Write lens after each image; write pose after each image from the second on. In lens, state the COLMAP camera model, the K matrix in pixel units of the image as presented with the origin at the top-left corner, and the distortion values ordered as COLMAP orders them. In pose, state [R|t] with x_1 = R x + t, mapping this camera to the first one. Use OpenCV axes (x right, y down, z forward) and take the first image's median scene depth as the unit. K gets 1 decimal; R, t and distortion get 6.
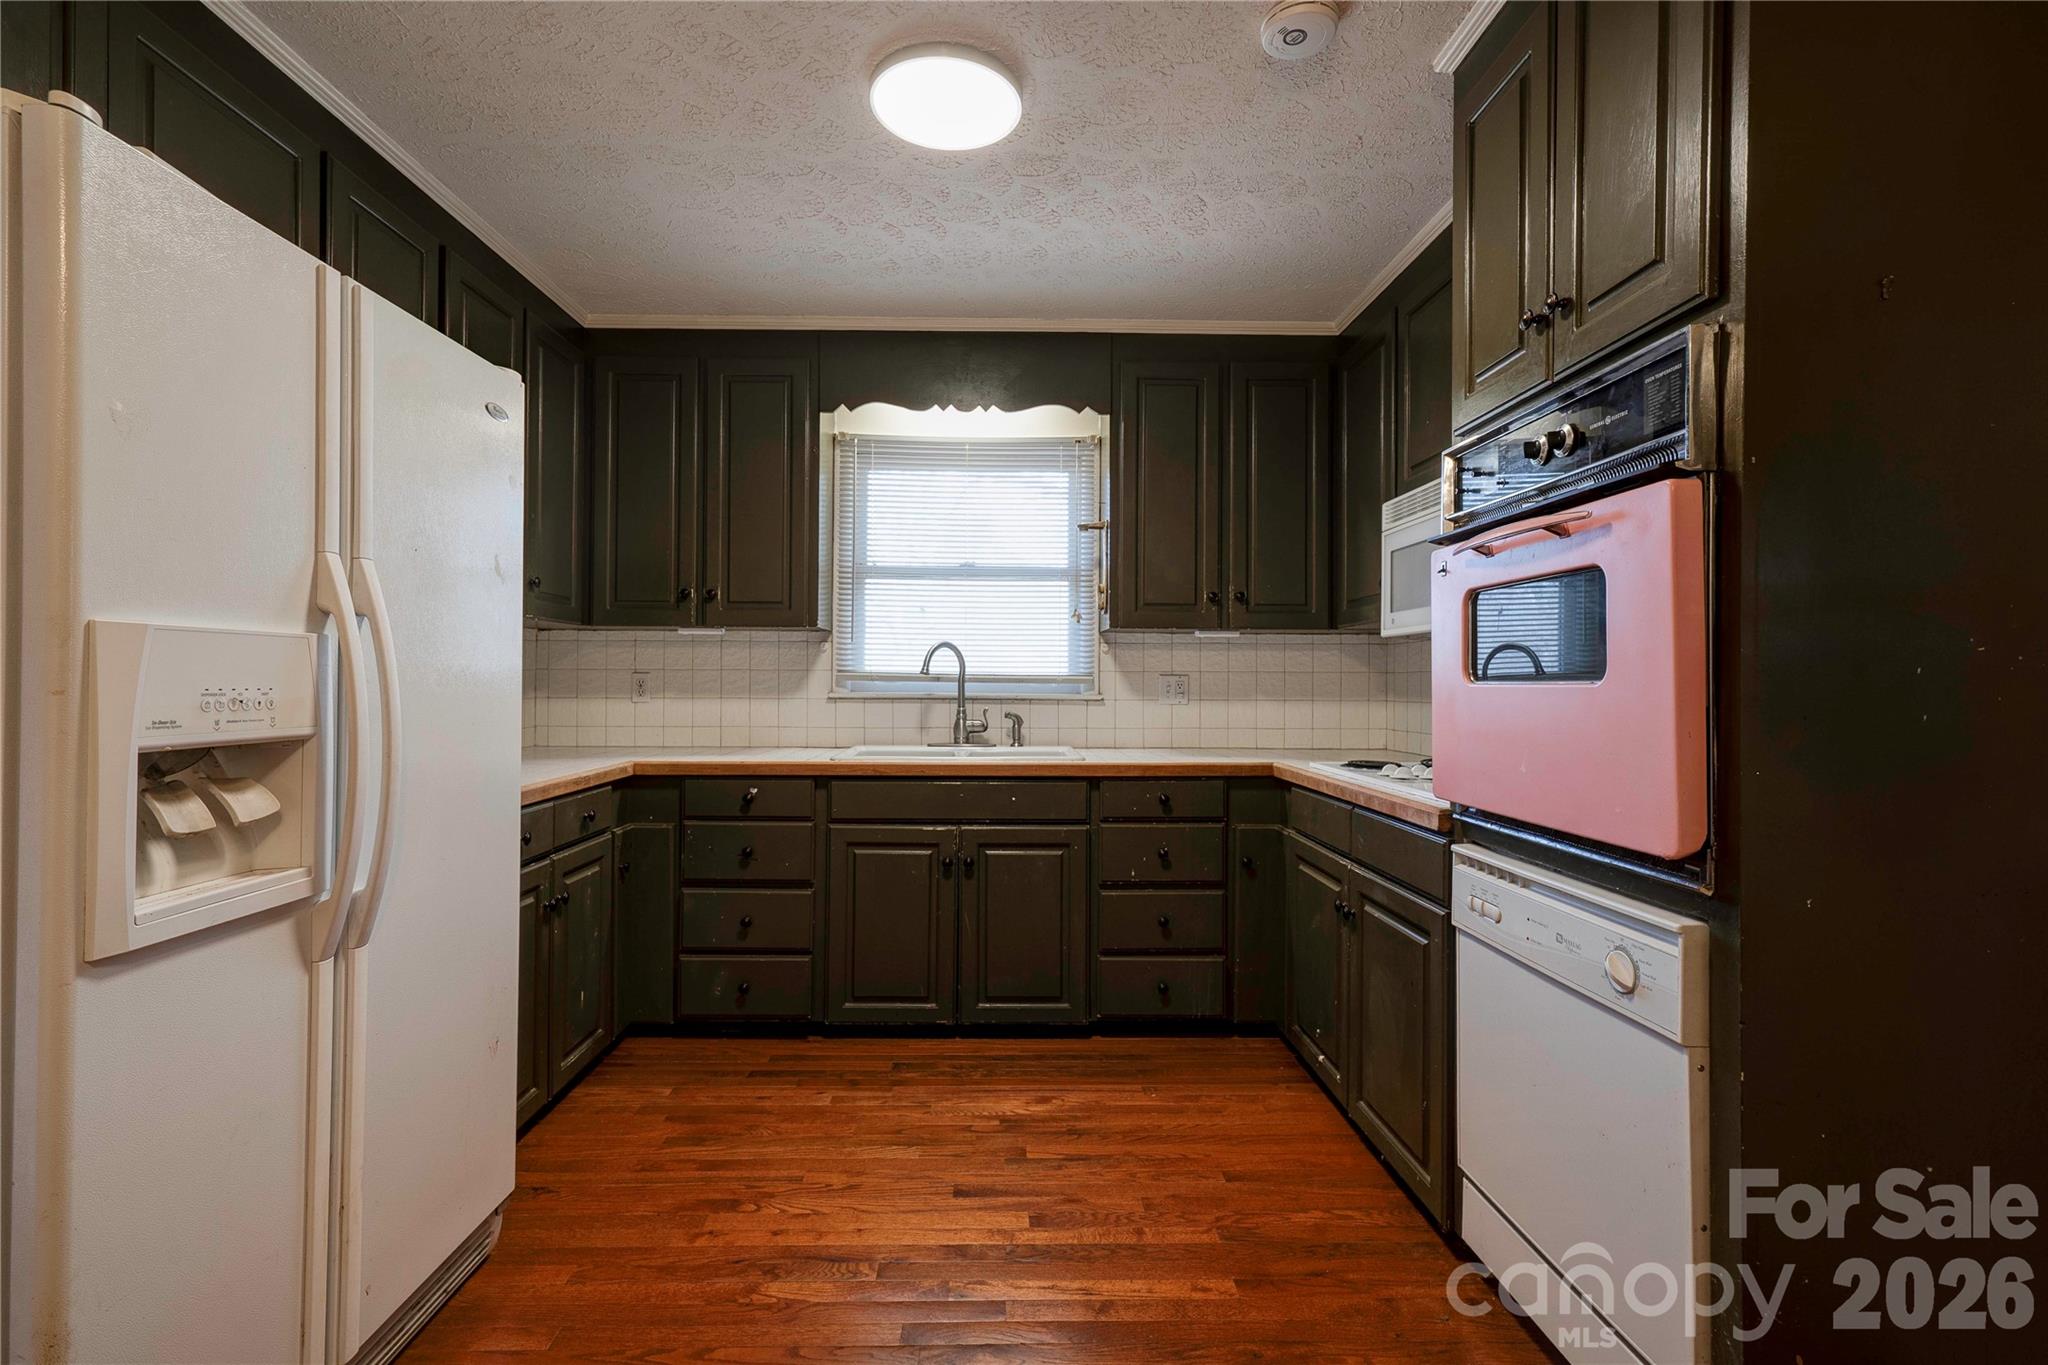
lens RADIAL K [[948.5, 0, 1022.4], [0, 948.5, 679.8], [0, 0, 1]] dist [-0.003667, 0.006919]
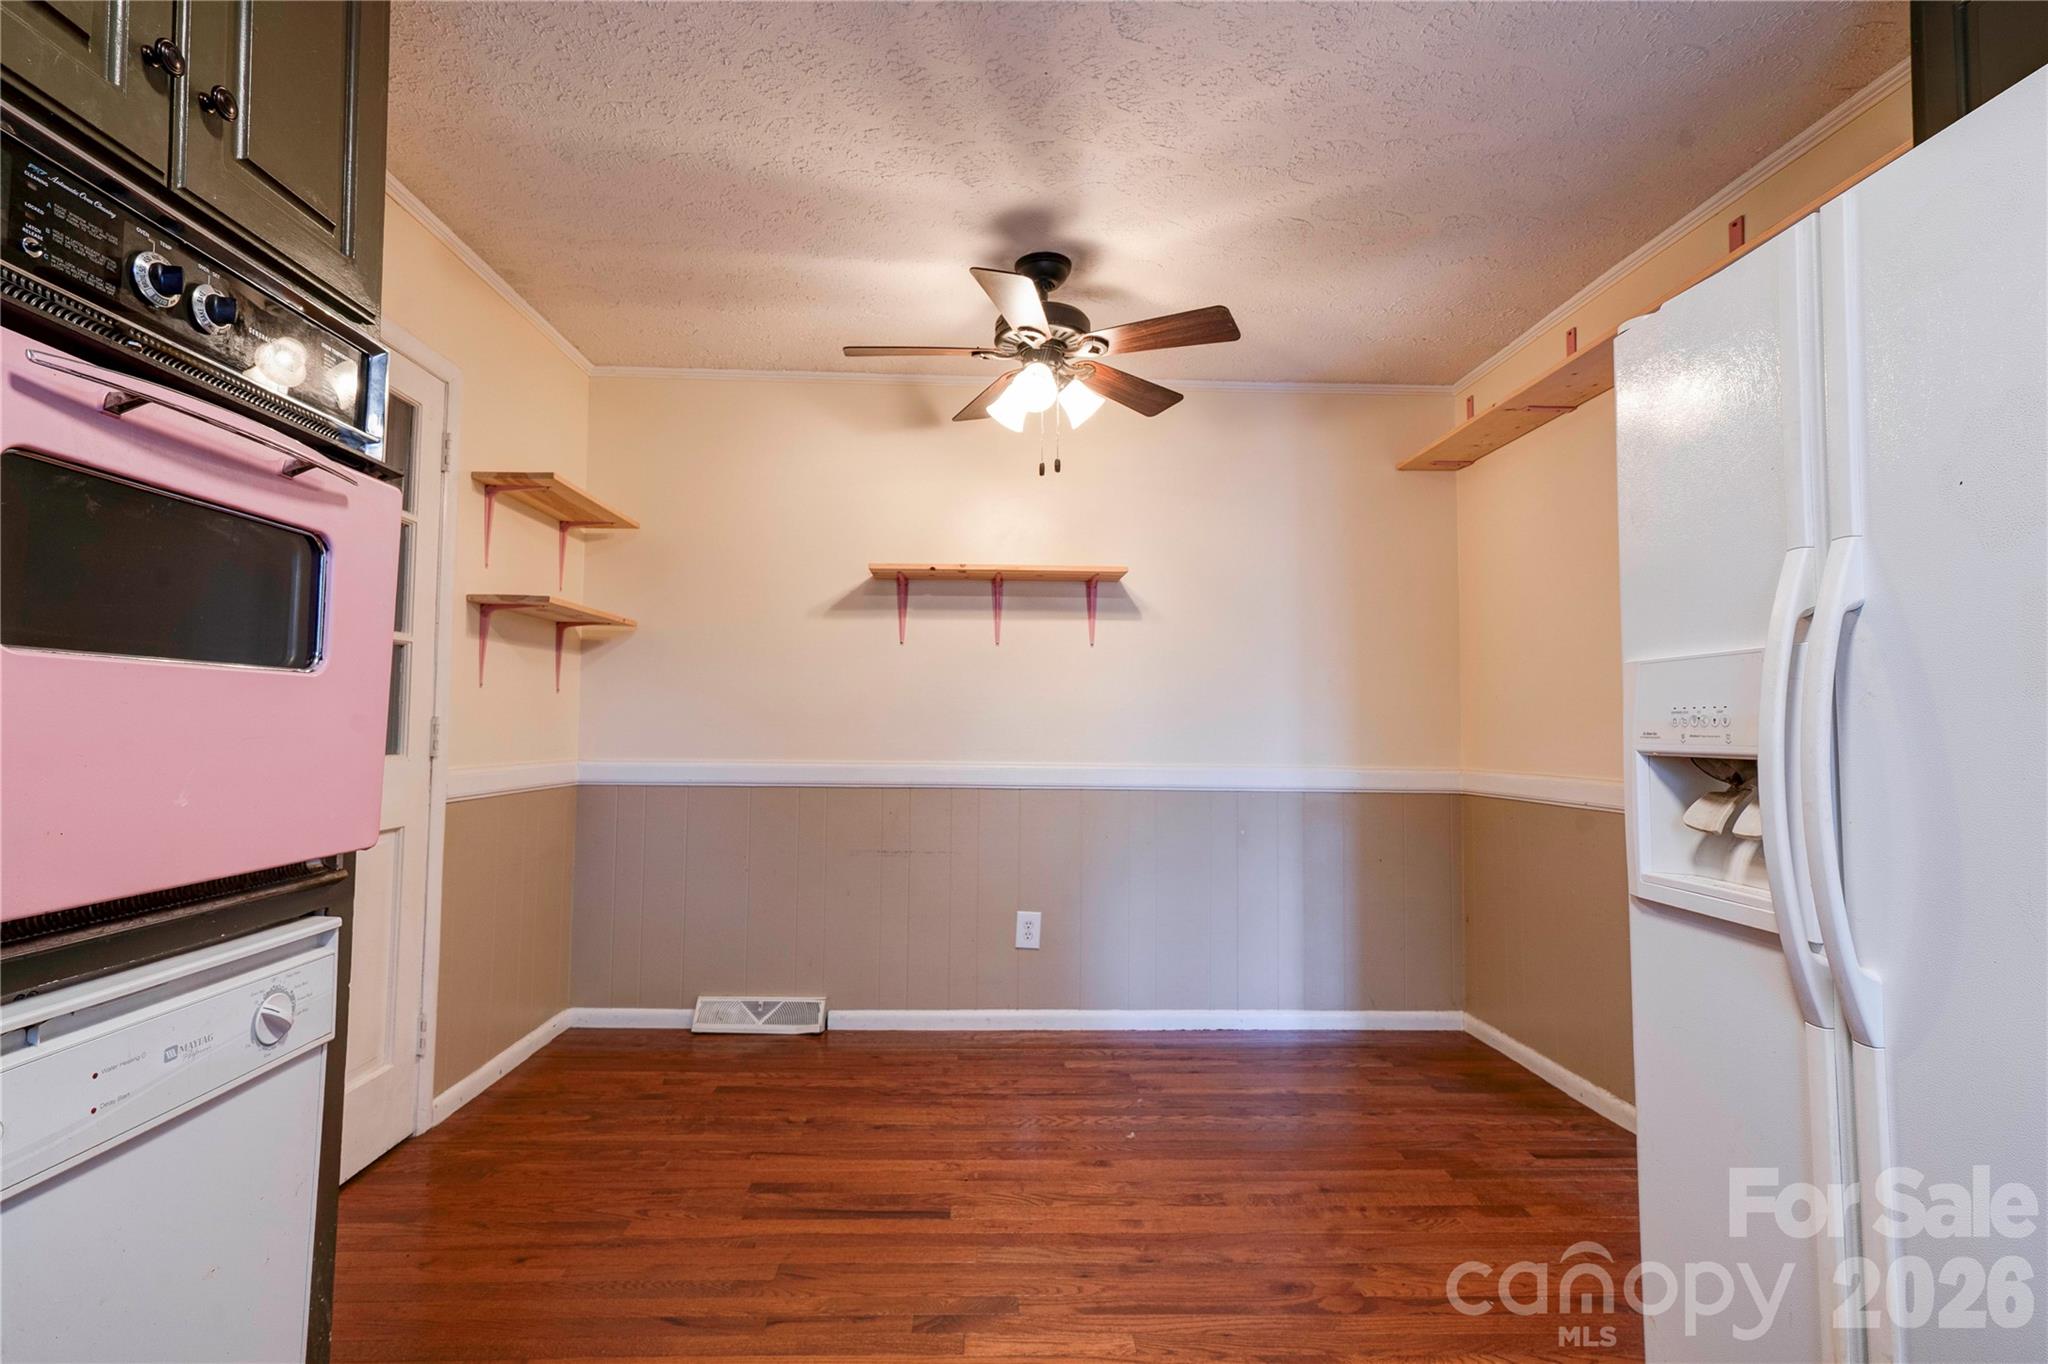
lens RADIAL K [[948.5, 0, 1021.0], [0, 948.5, 678.7], [0, 0, 1]] dist [-0.003667, 0.006919]
pose [[-0.999753, -0.018209, -0.012739, -0.008809], [-0.017549, 0.998589, -0.050115, 0.045323], [0.013634, -0.049879, -0.998662, 2.072909]]
